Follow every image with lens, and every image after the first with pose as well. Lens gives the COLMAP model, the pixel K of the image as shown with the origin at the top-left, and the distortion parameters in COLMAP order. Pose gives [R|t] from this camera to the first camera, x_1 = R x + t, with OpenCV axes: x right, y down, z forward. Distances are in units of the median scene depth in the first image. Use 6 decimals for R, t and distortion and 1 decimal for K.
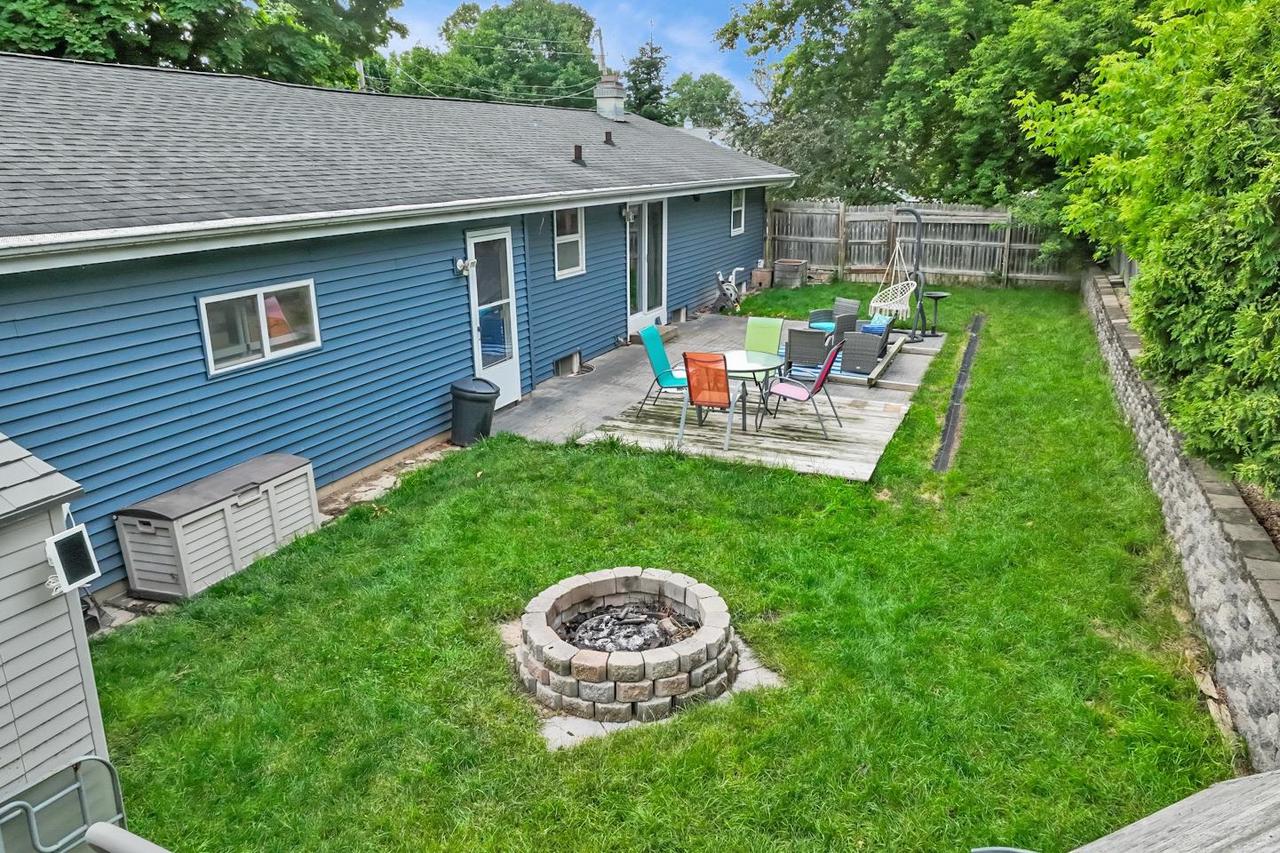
lens RADIAL K [[901.2, 0, 640.0], [0, 901.2, 426.5], [0, 0, 1]] dist [0.002026, 0.003946]
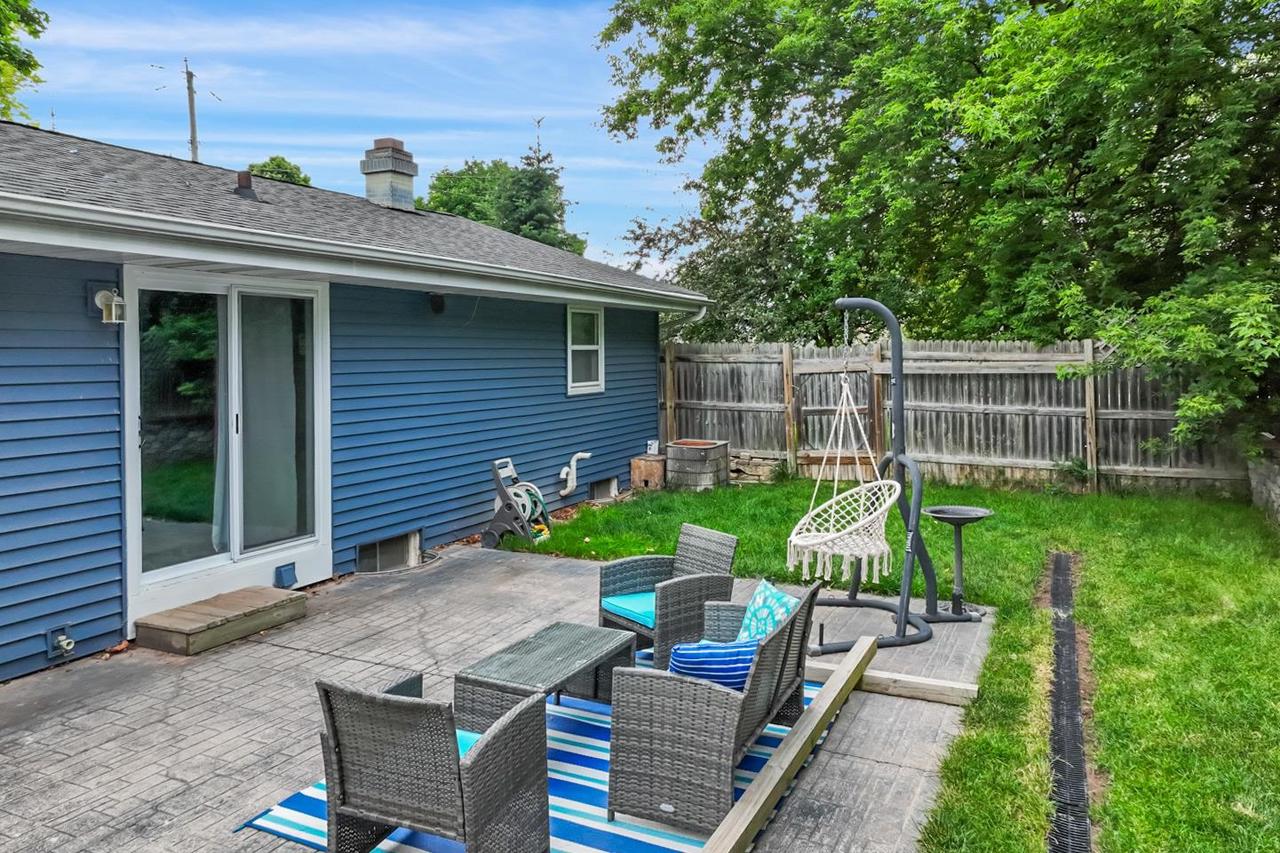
lens RADIAL K [[930.7, 0, 632.6], [0, 930.7, 364.7], [0, 0, 1]] dist [0.002579, -0.001400]
pose [[0.999297, -0.002311, -0.037431, 0.171973], [-0.008063, 0.961521, -0.274612, -0.081633], [0.036625, 0.274721, 0.960826, 0.496152]]
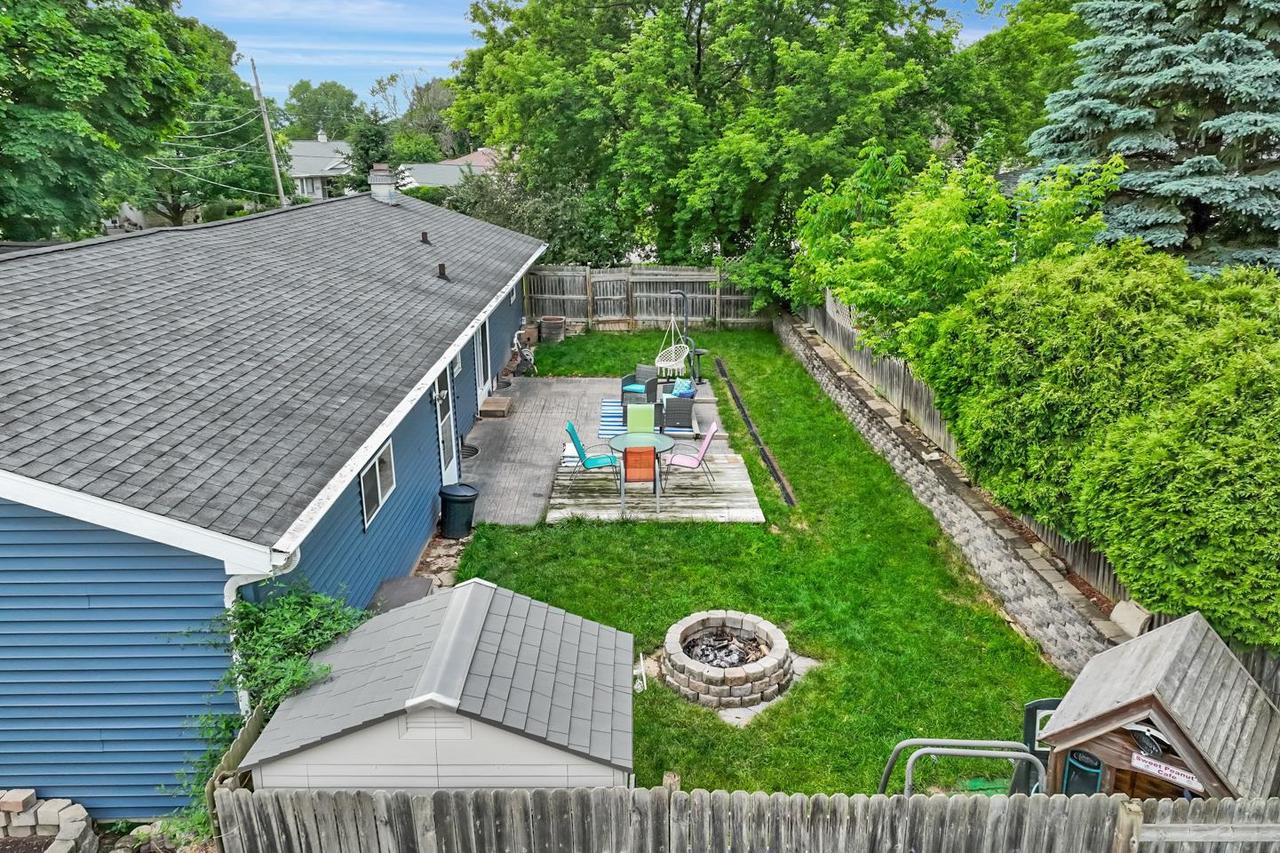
lens RADIAL K [[887.9, 0, 640.0], [0, 887.9, 426.5], [0, 0, 1]] dist [0.004545, 0.000993]
pose [[0.915598, -0.116716, 0.384782, -0.223189], [0.113541, 0.993048, 0.031048, -0.076378], [-0.385731, 0.015261, 0.922485, -0.134687]]
